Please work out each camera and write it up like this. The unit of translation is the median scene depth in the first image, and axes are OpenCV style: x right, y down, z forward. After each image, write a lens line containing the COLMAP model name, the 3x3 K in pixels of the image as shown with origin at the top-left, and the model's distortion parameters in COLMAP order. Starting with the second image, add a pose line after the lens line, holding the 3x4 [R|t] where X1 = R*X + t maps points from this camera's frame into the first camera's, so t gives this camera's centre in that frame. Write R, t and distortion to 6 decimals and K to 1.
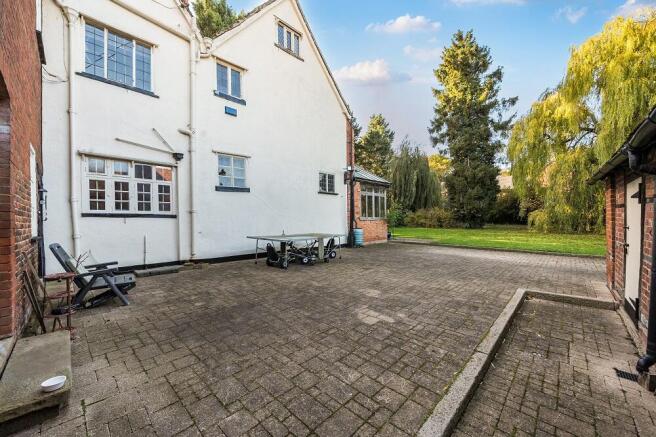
lens RADIAL K [[257.7, 0, 328.0], [0, 257.7, 218.5], [0, 0, 1]] dist [0.001195, 0.000099]
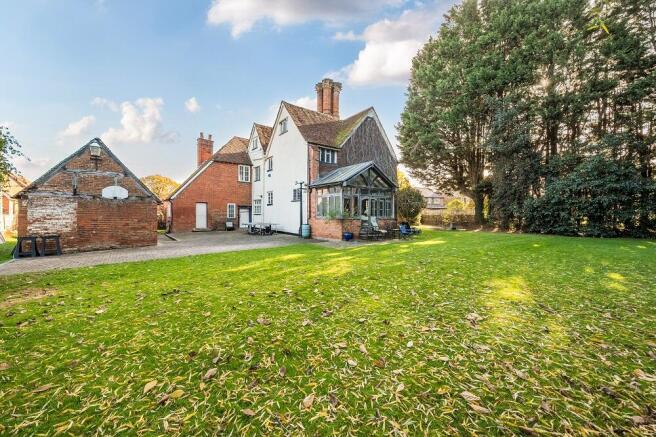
lens RADIAL K [[257.7, 0, 328.0], [0, 257.7, 218.5], [0, 0, 1]] dist [0.001195, 0.000099]
pose [[-0.154495, 0.020876, -0.987773, 1.843407], [-0.010000, 0.999692, 0.022692, -0.031463], [0.987943, 0.013384, -0.154239, 1.712246]]
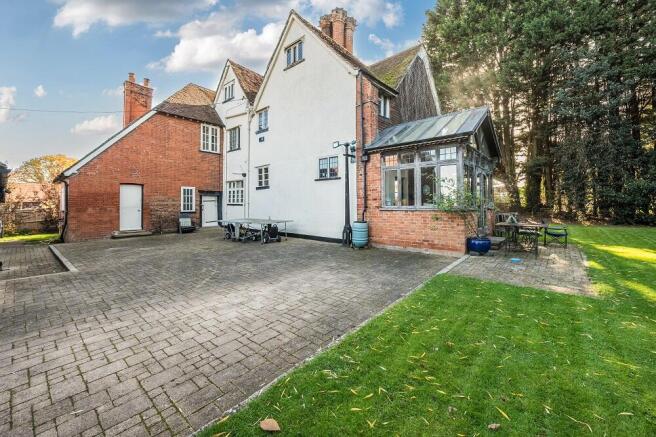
lens RADIAL K [[264.1, 0, 333.5], [0, 264.1, 199.1], [0, 0, 1]] dist [-0.001418, -0.000112]
pose [[0.059697, -0.016264, -0.998084, 1.084075], [0.000391, 0.999868, -0.016270, -0.015331], [0.998216, 0.000581, 0.059695, 1.145072]]
